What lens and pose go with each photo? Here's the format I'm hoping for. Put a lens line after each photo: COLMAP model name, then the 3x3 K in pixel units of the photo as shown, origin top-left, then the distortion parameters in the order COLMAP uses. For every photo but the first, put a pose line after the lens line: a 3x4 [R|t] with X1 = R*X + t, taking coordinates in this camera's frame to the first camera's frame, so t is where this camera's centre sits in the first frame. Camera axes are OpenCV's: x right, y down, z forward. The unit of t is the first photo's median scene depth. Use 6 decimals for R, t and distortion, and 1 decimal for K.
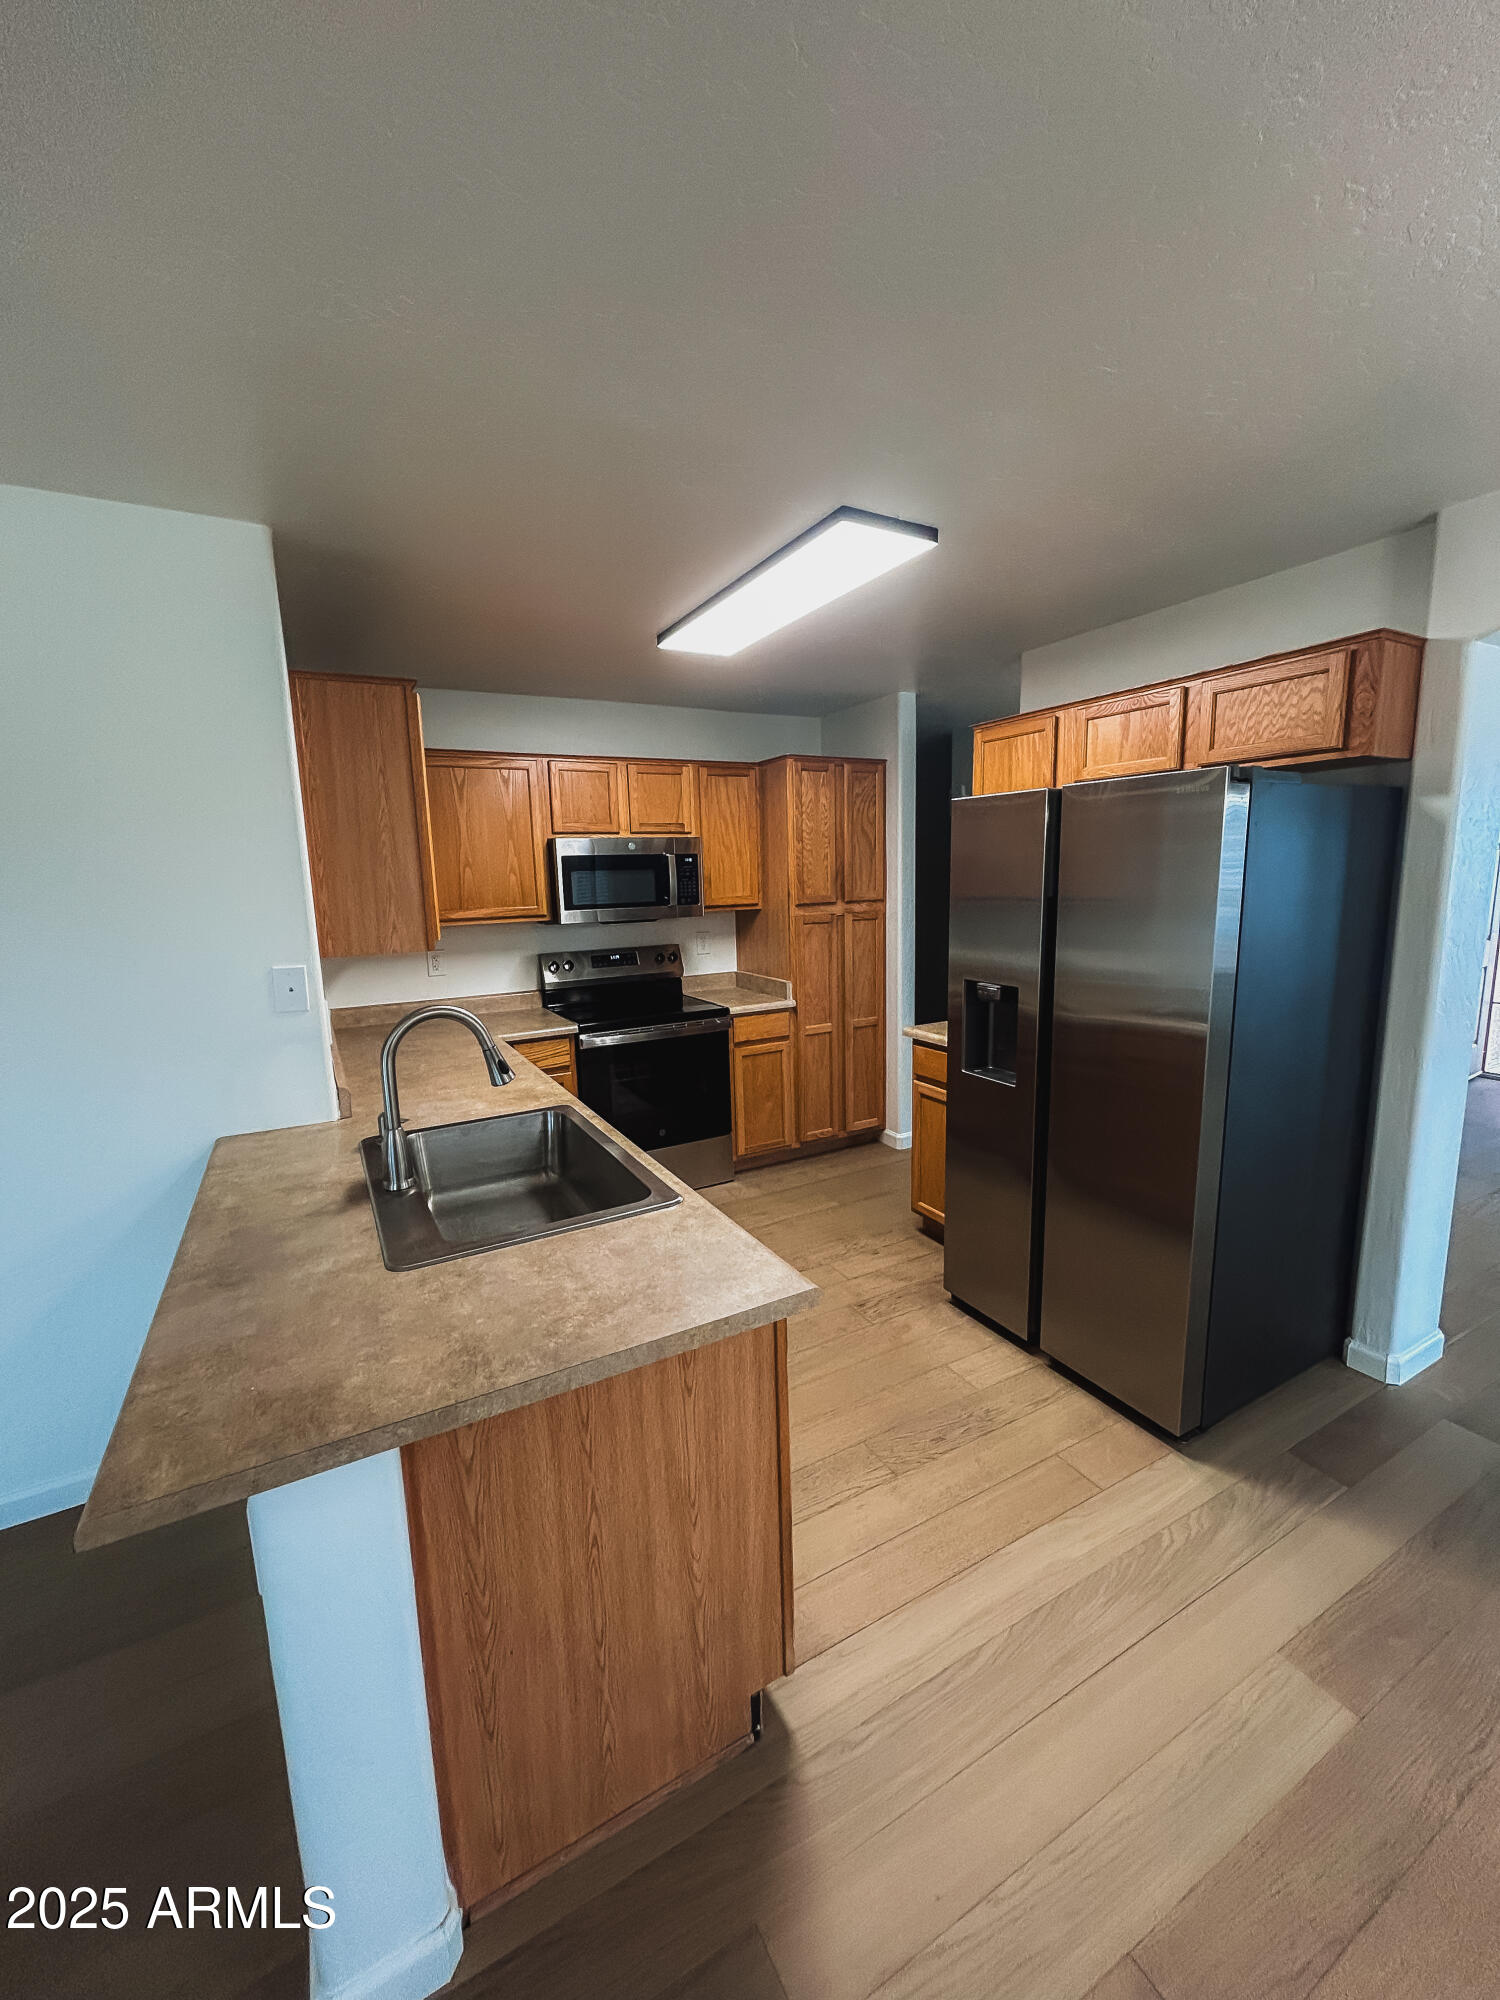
lens RADIAL K [[801.6, 0, 755.1], [0, 801.6, 999.3], [0, 0, 1]] dist [-0.000228, 0.000017]
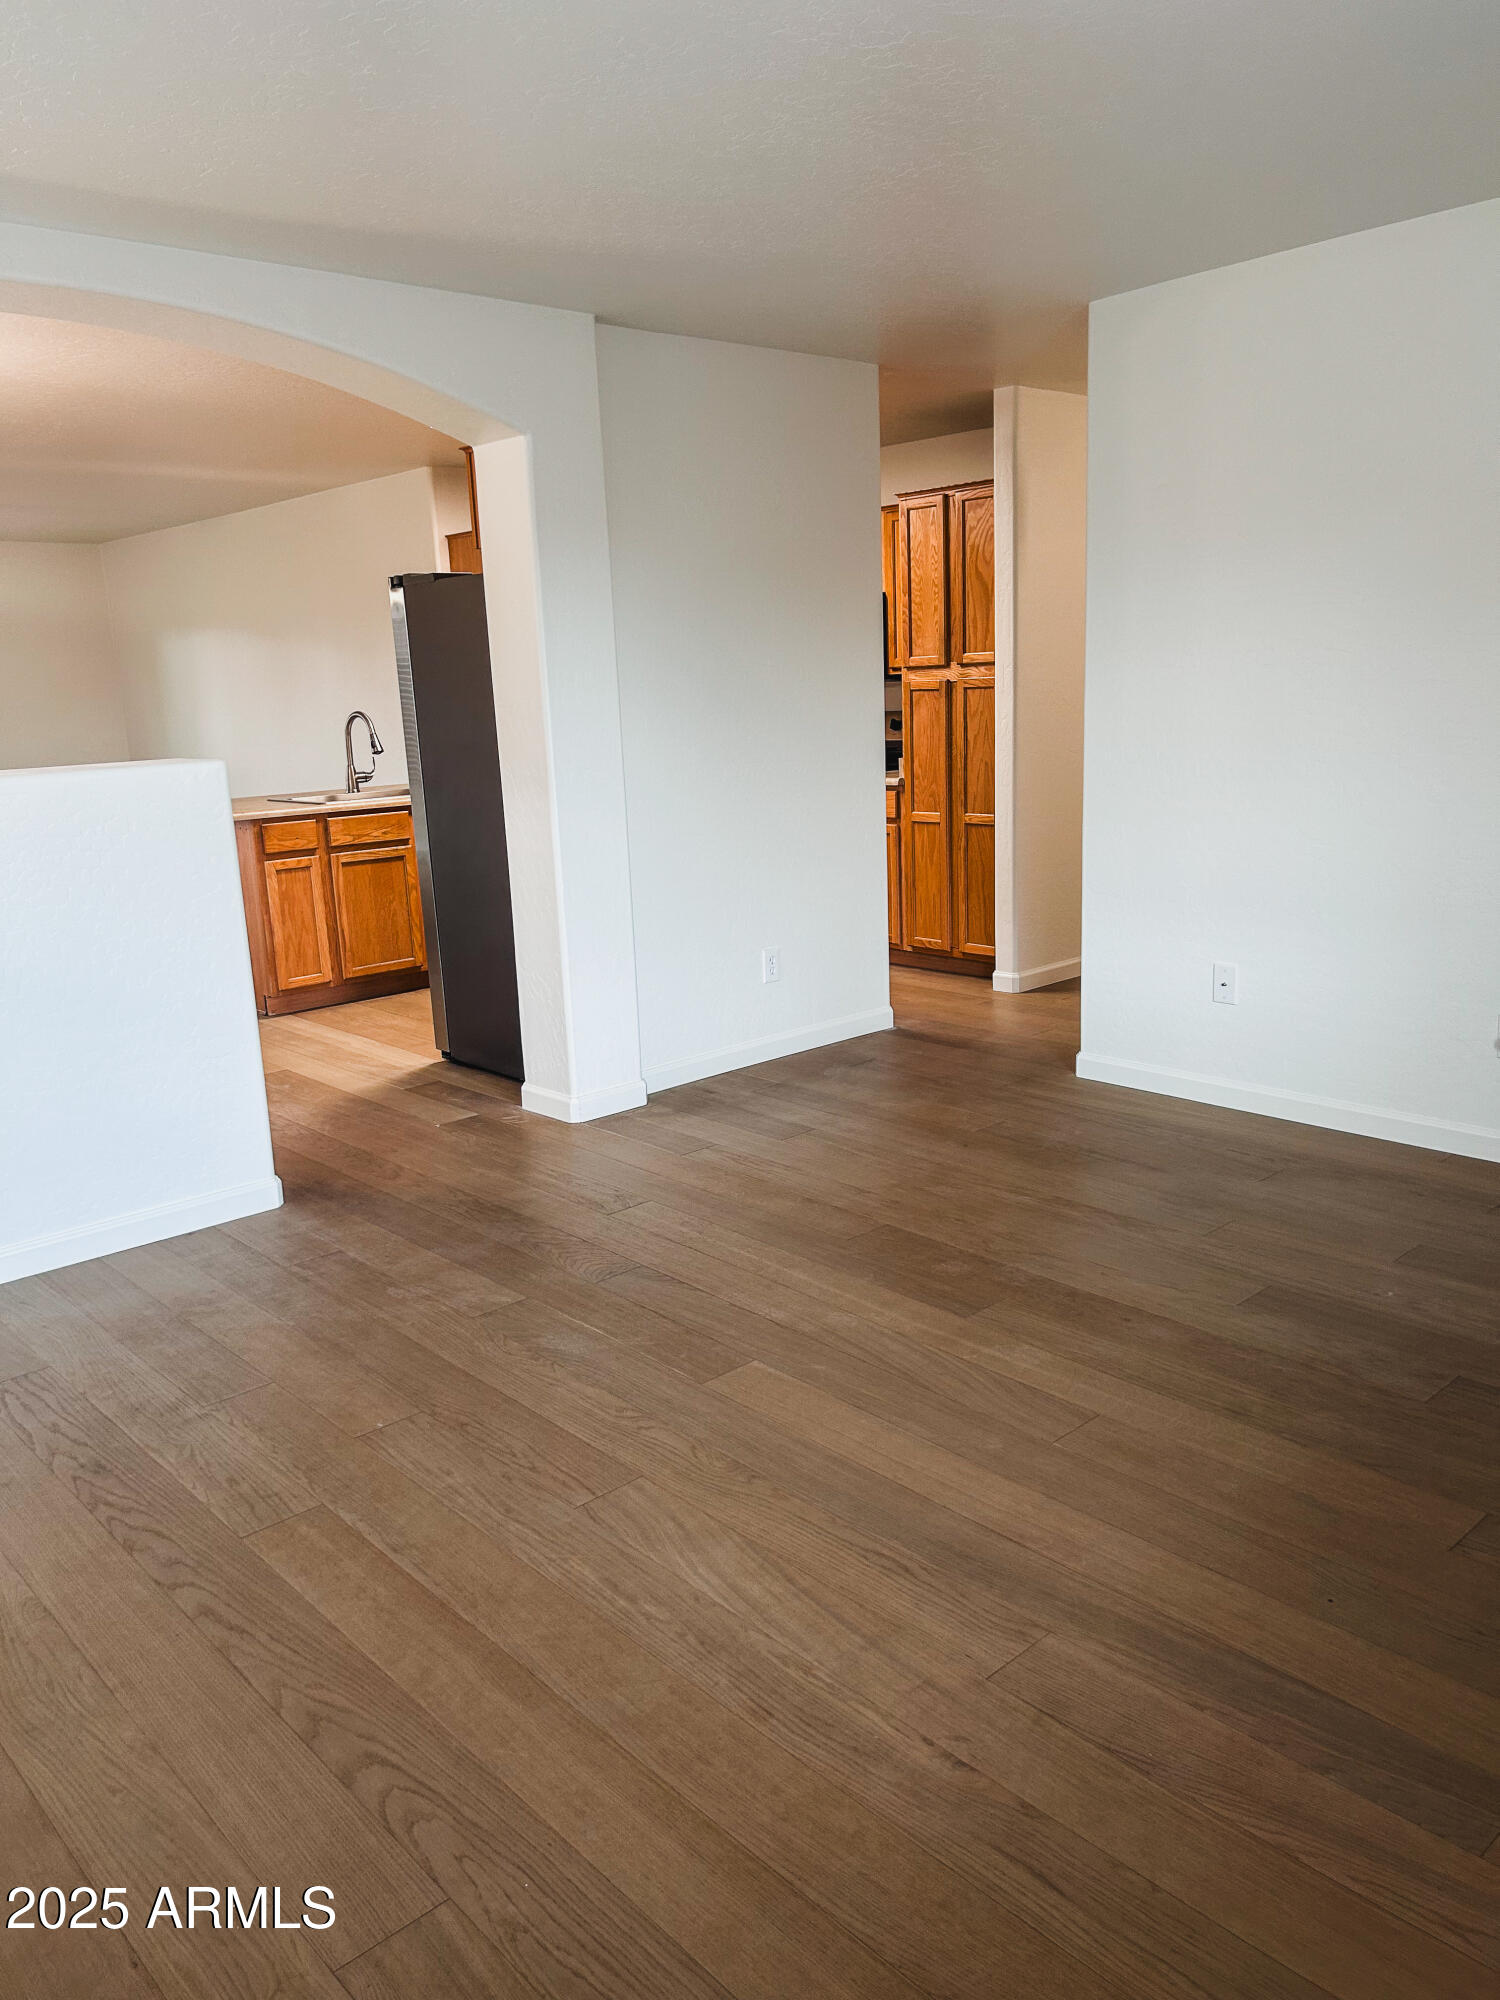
lens RADIAL K [[1488.4, 0, 744.1], [0, 1488.4, 1005.0], [0, 0, 1]] dist [0.056693, 0.000962]
pose [[0.228973, 0.233380, -0.945042, 3.410537], [-0.121603, 0.970088, 0.210102, -0.169389], [0.965808, 0.066812, 0.250503, 0.927012]]
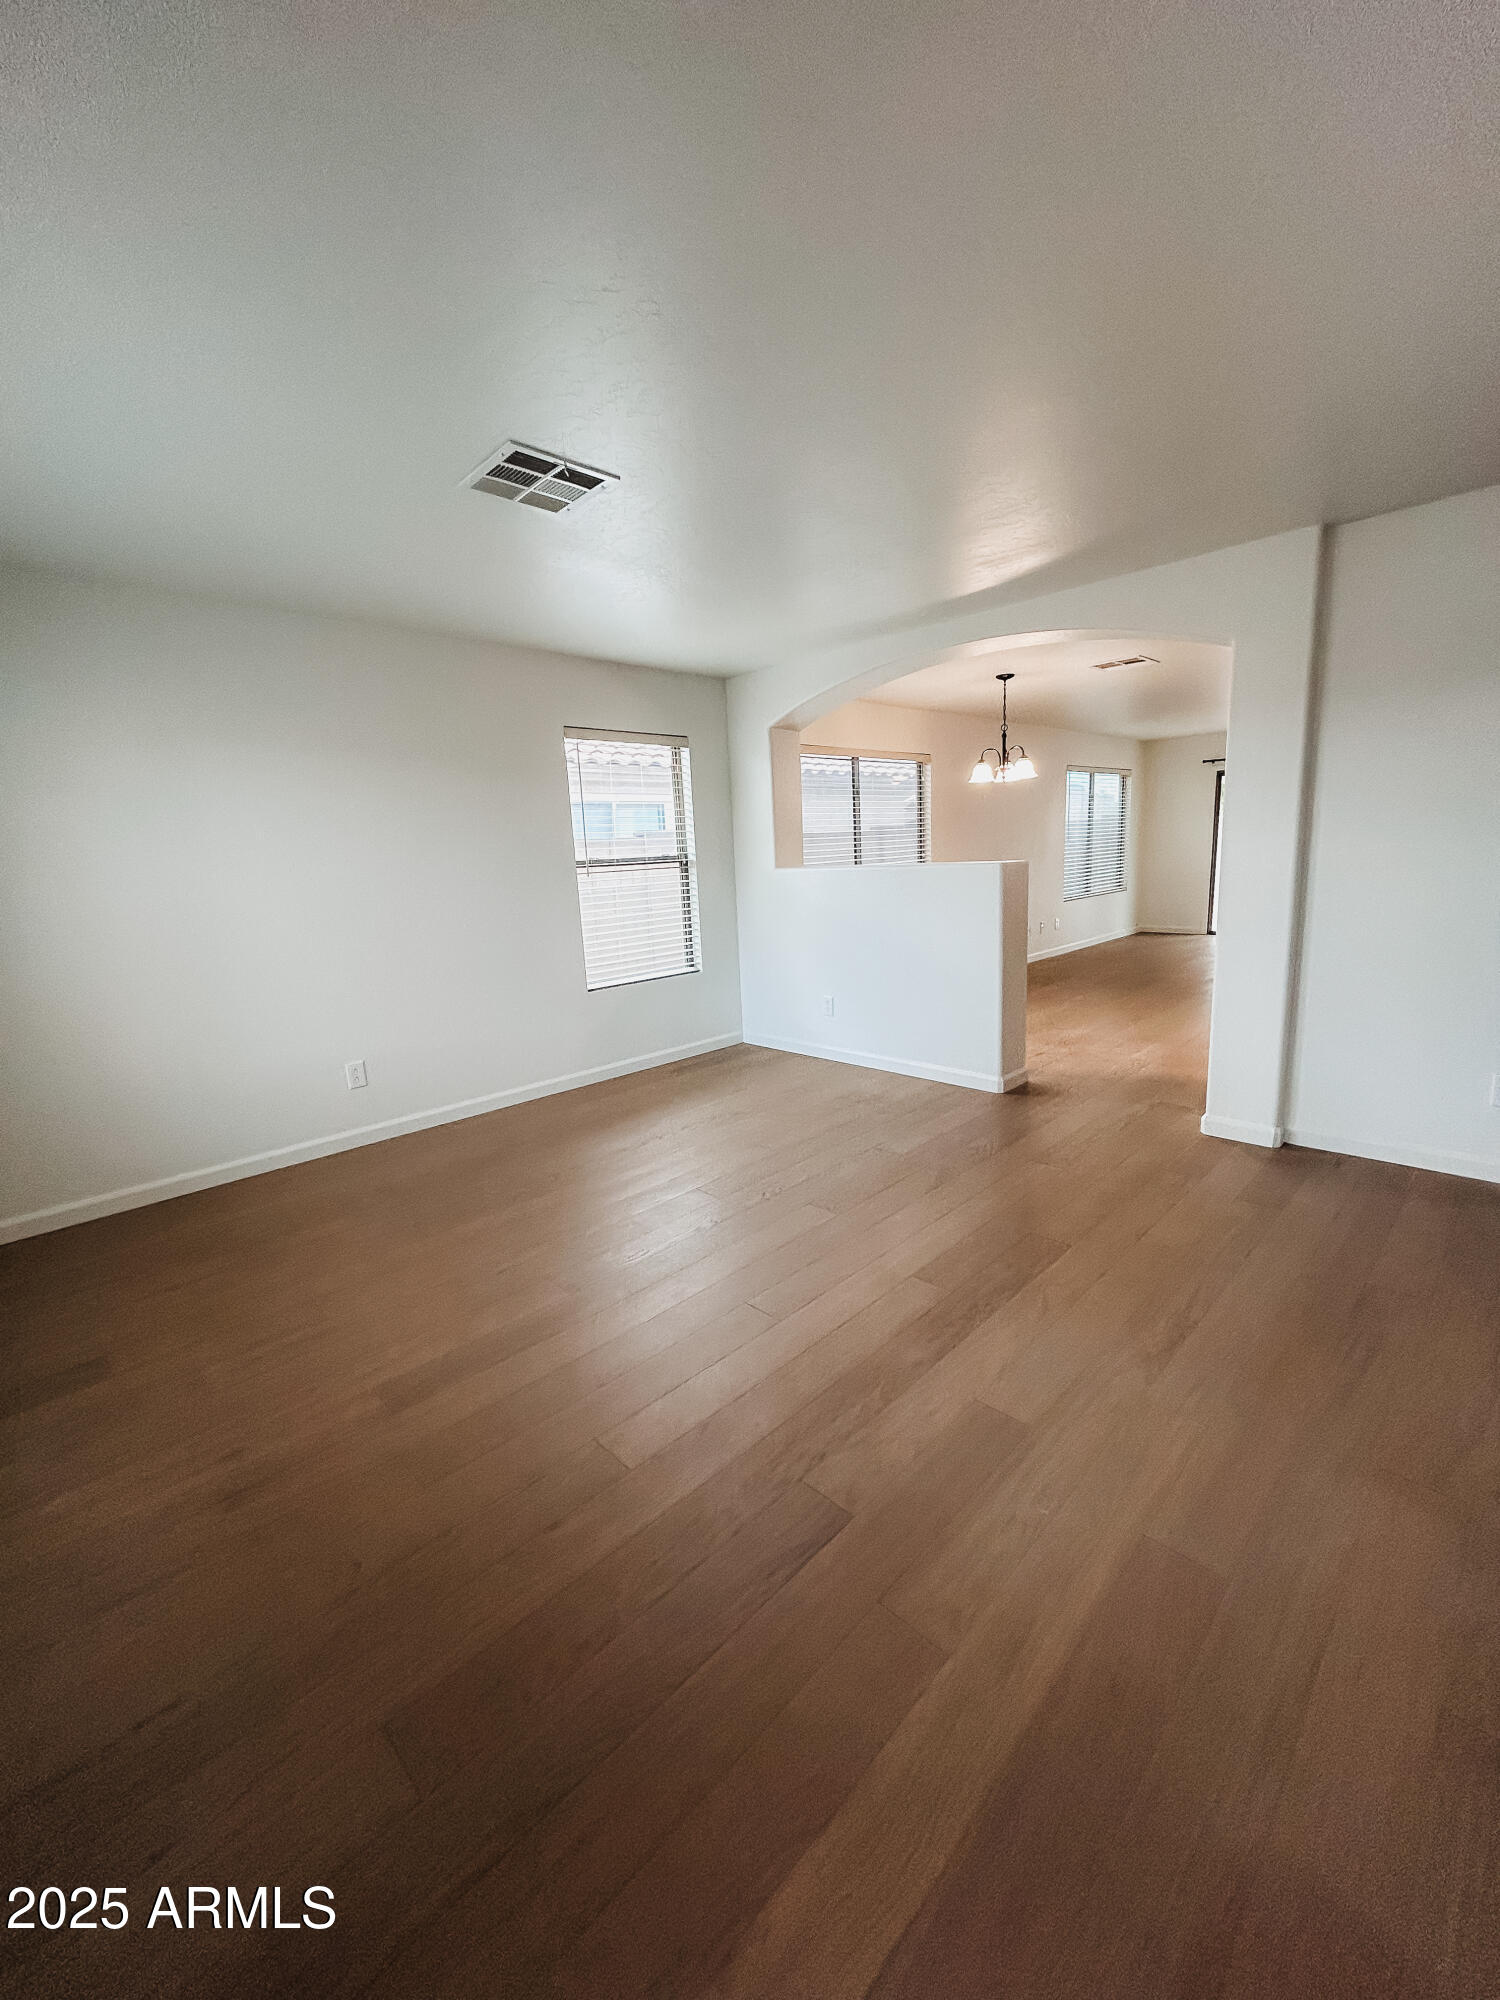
lens RADIAL K [[801.6, 0, 755.5], [0, 801.6, 1005.4], [0, 0, 1]] dist [-0.000228, 0.000017]
pose [[-0.960730, 0.119264, -0.250546, 2.480084], [0.026953, 0.938761, 0.343513, -0.366656], [0.276172, 0.323270, -0.905111, 2.568382]]
